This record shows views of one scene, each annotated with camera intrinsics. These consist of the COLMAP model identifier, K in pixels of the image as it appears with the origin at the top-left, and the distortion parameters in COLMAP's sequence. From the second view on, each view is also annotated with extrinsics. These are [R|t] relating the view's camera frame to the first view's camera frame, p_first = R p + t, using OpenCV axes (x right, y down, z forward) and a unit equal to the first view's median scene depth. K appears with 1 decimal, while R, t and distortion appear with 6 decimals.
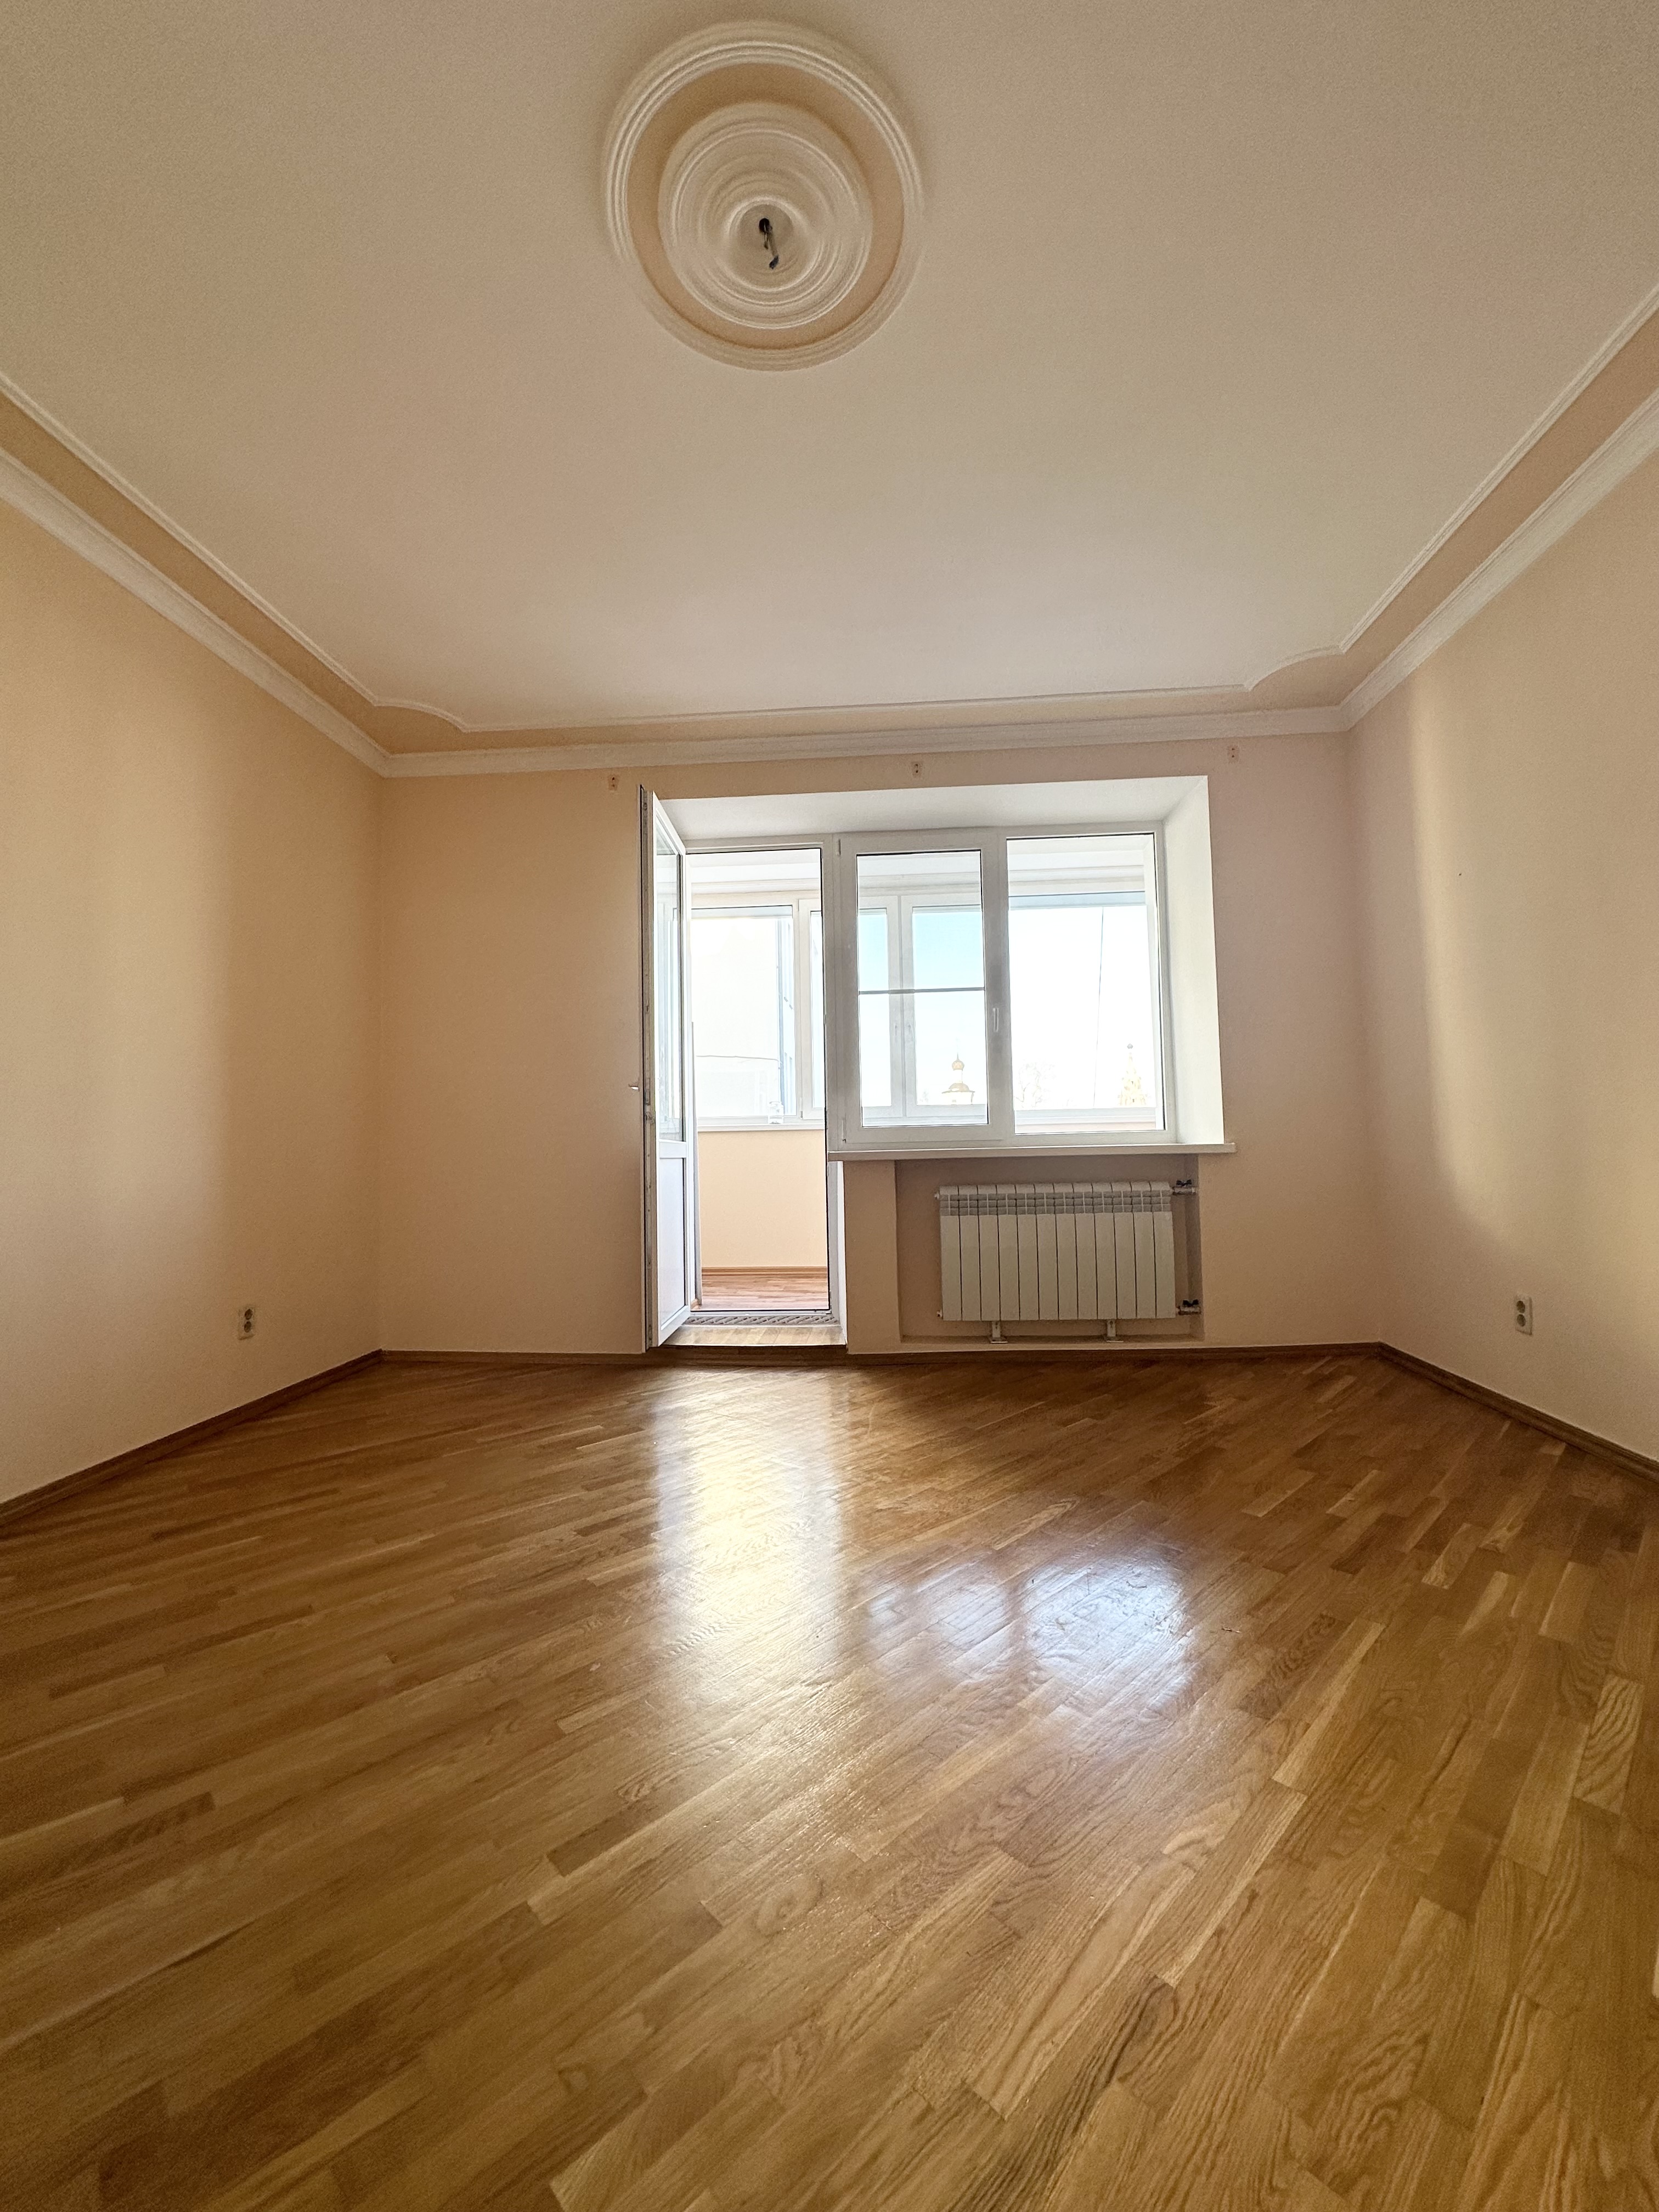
lens RADIAL K [[878.1, 0, 830.6], [0, 878.1, 1107.4], [0, 0, 1]] dist [-0.004009, 0.001468]
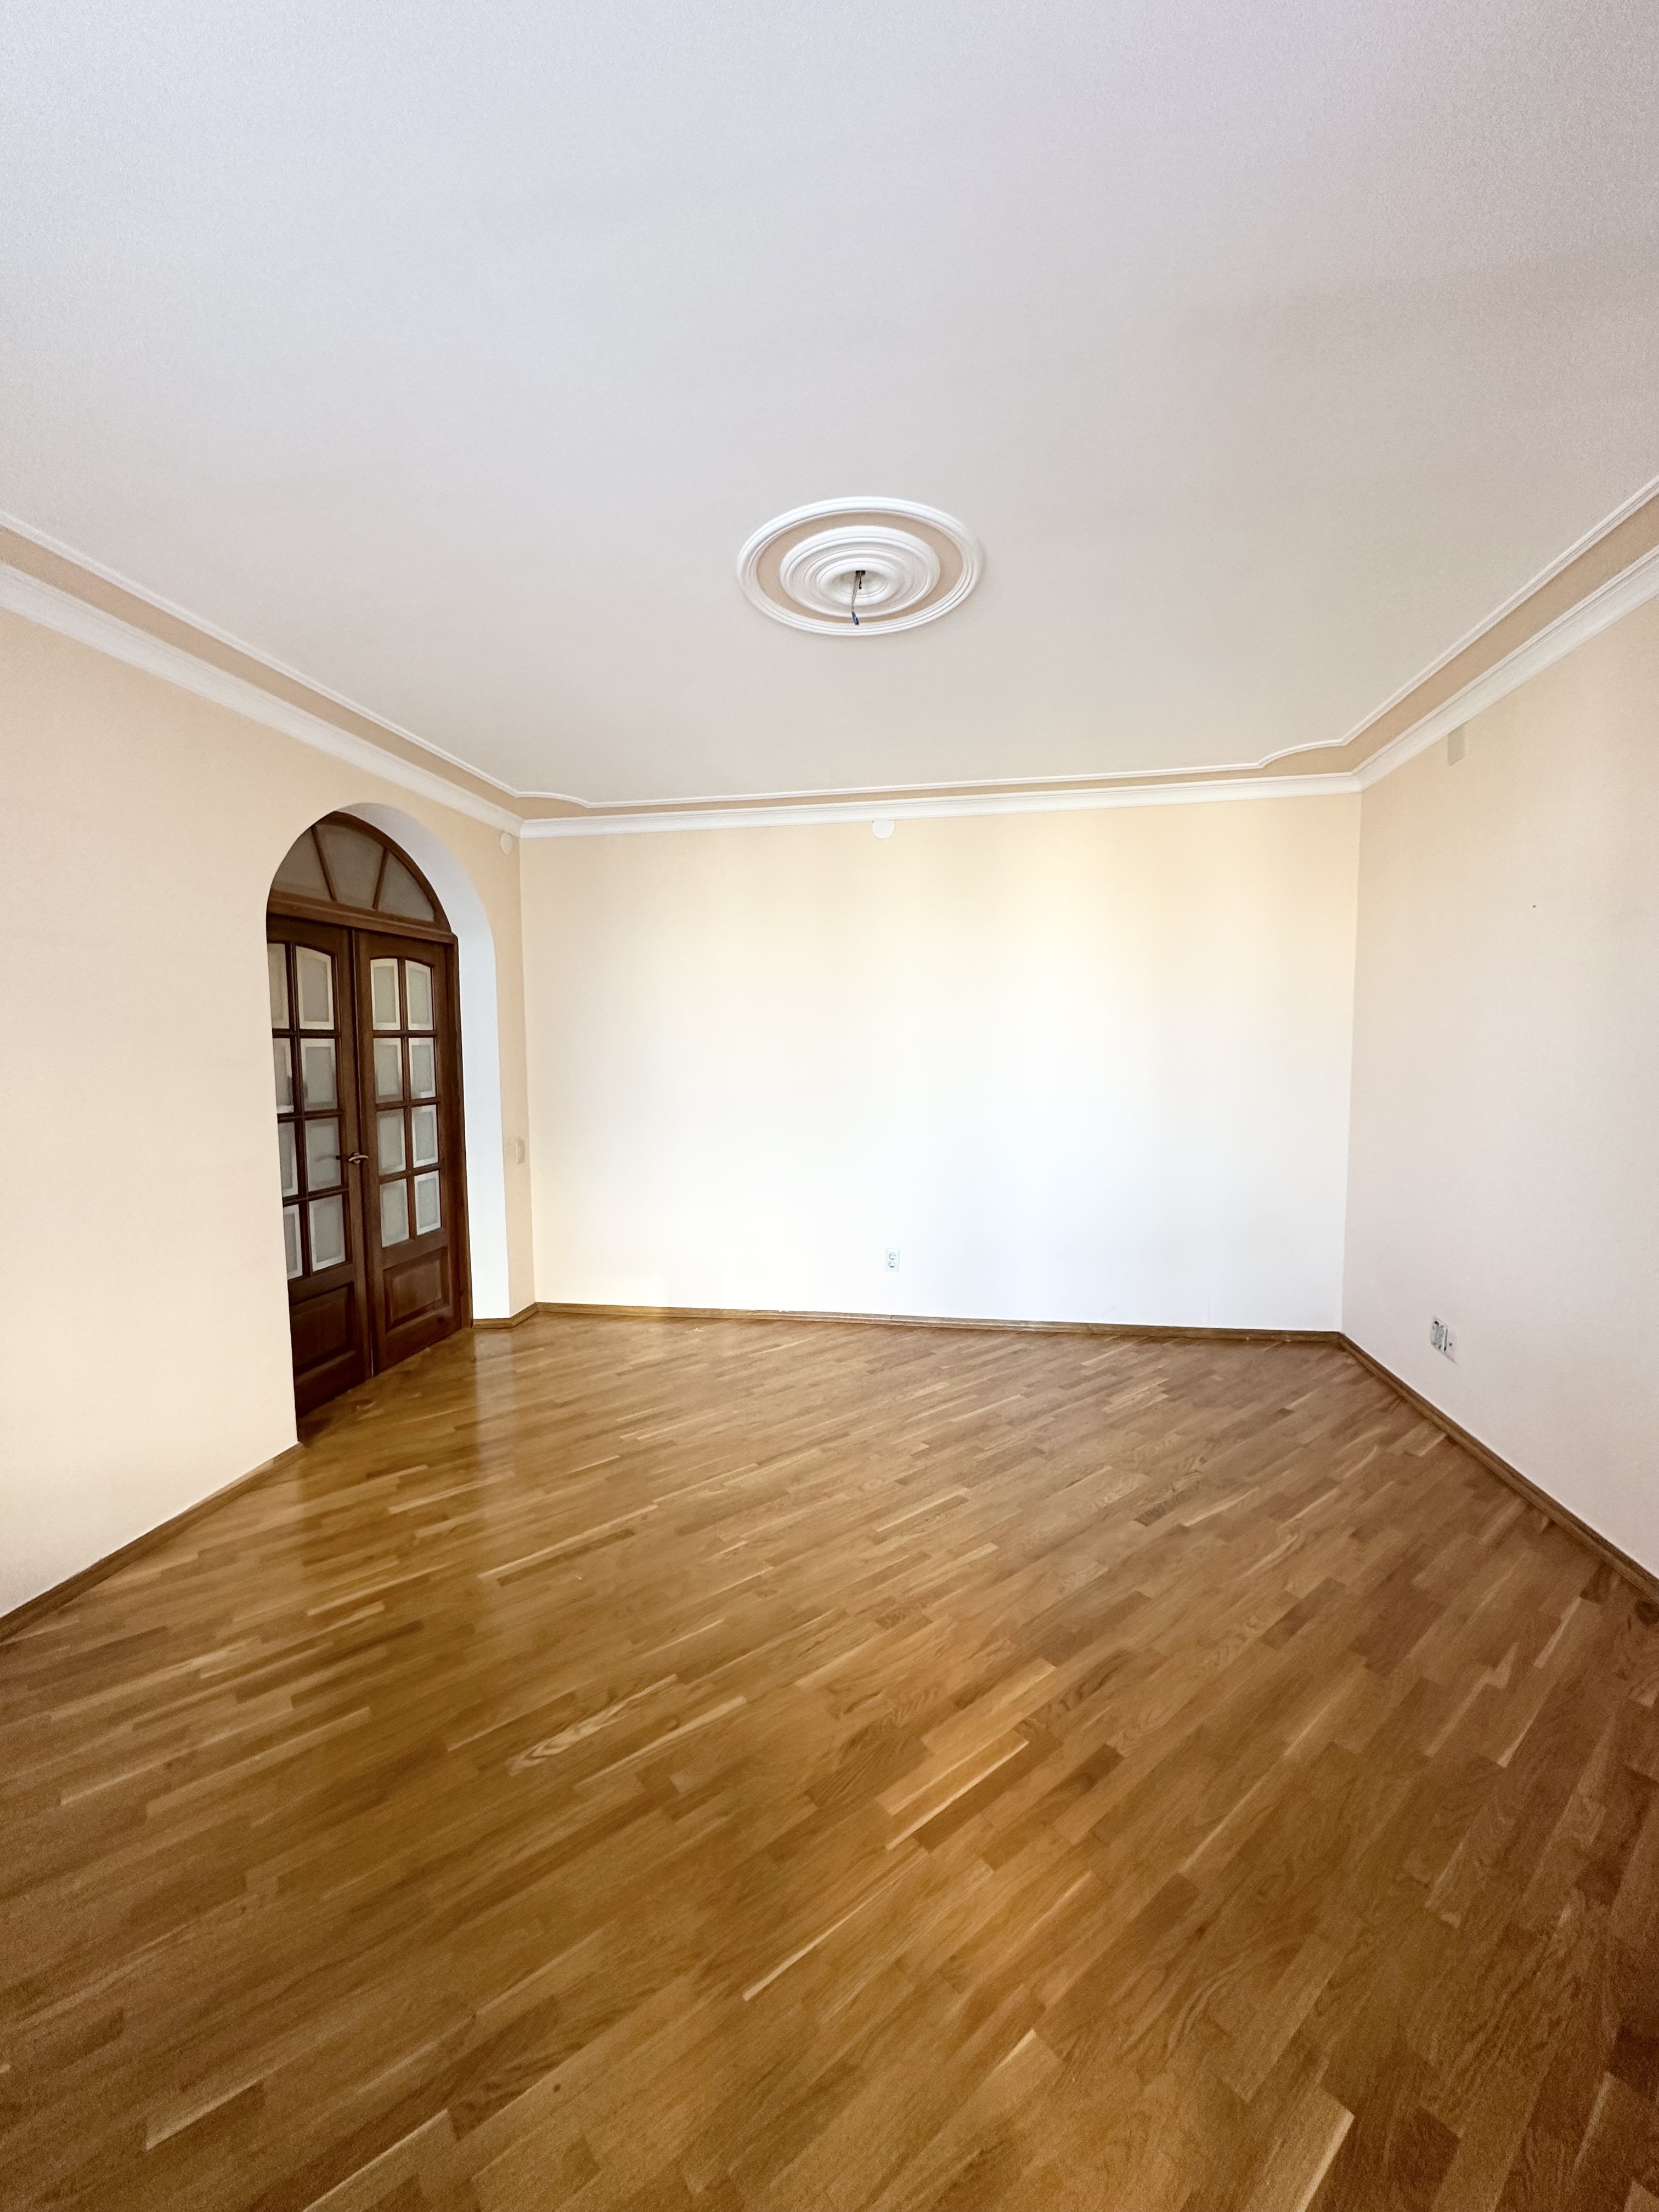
lens RADIAL K [[878.1, 0, 831.4], [0, 878.1, 1107.4], [0, 0, 1]] dist [-0.004009, 0.001468]
pose [[-0.995473, 0.025339, 0.091608, -0.108216], [0.028117, 0.999179, 0.029160, -0.196251], [-0.090794, 0.031604, -0.995368, 1.965485]]
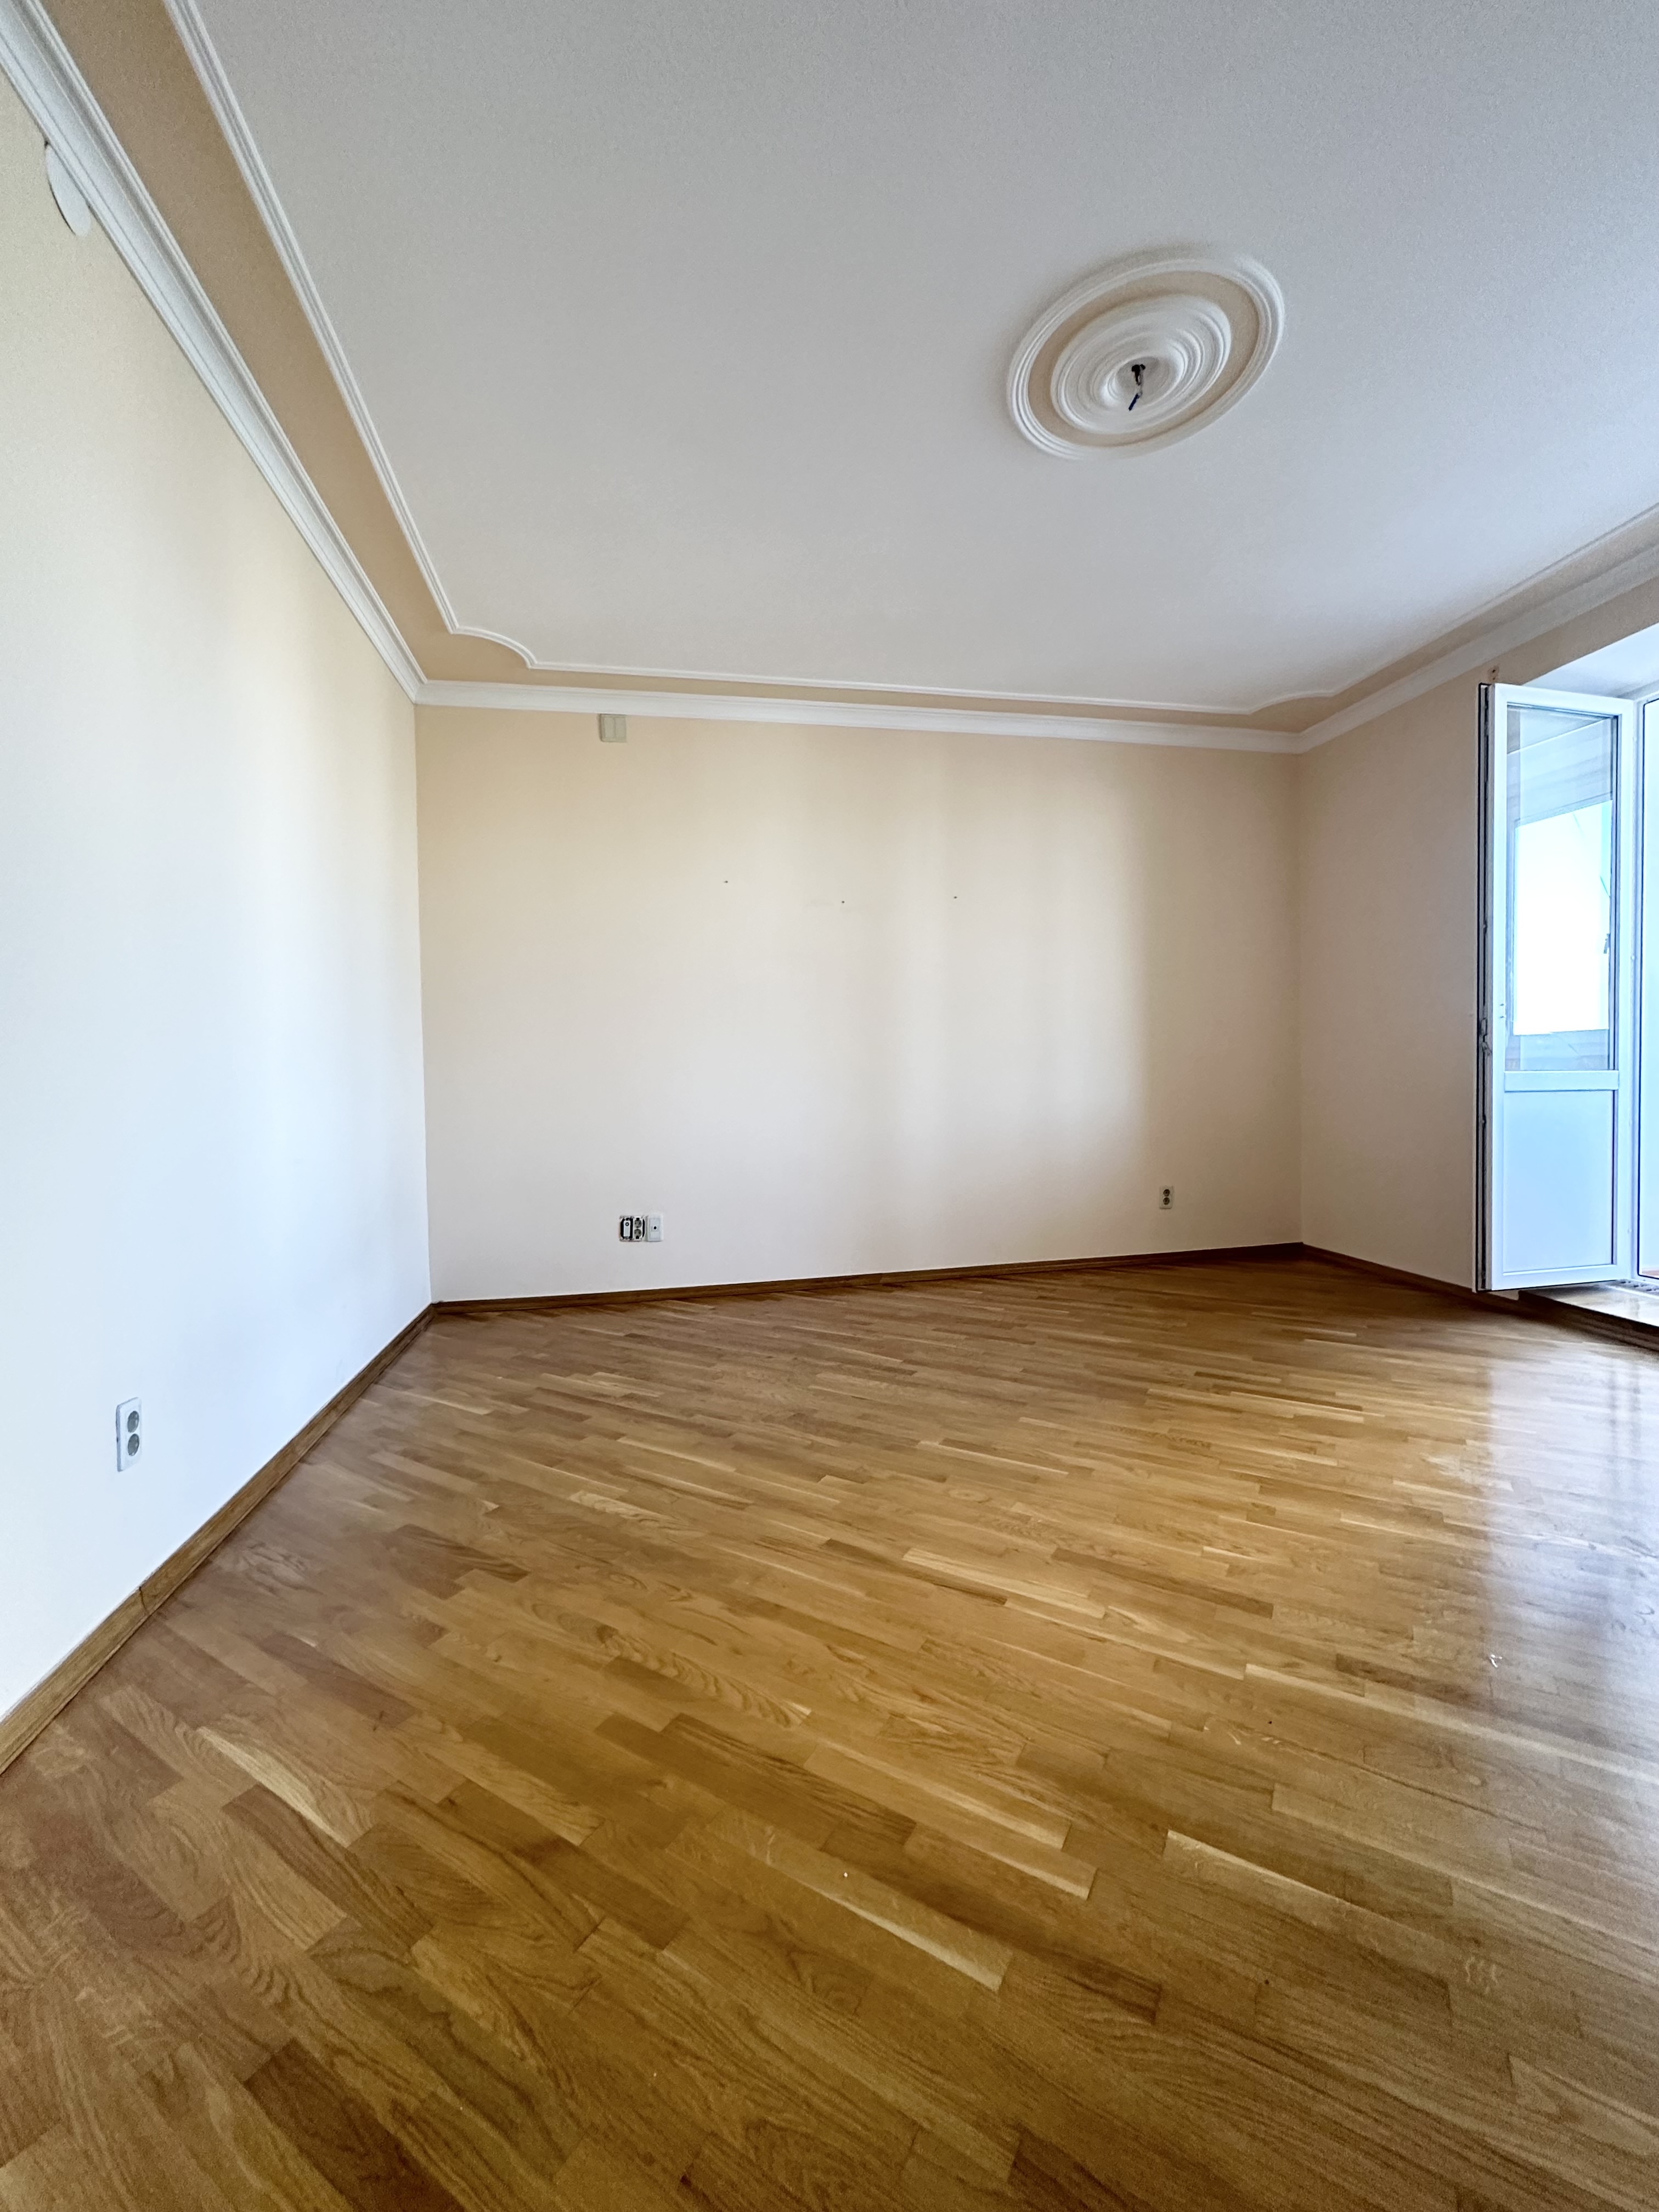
lens RADIAL K [[878.1, 0, 834.2], [0, 878.1, 1096.9], [0, 0, 1]] dist [-0.004009, 0.001468]
pose [[0.273699, 0.030775, -0.961323, 0.888715], [0.058830, 0.997081, 0.048670, -0.038928], [0.960014, -0.069875, 0.271090, 0.135091]]
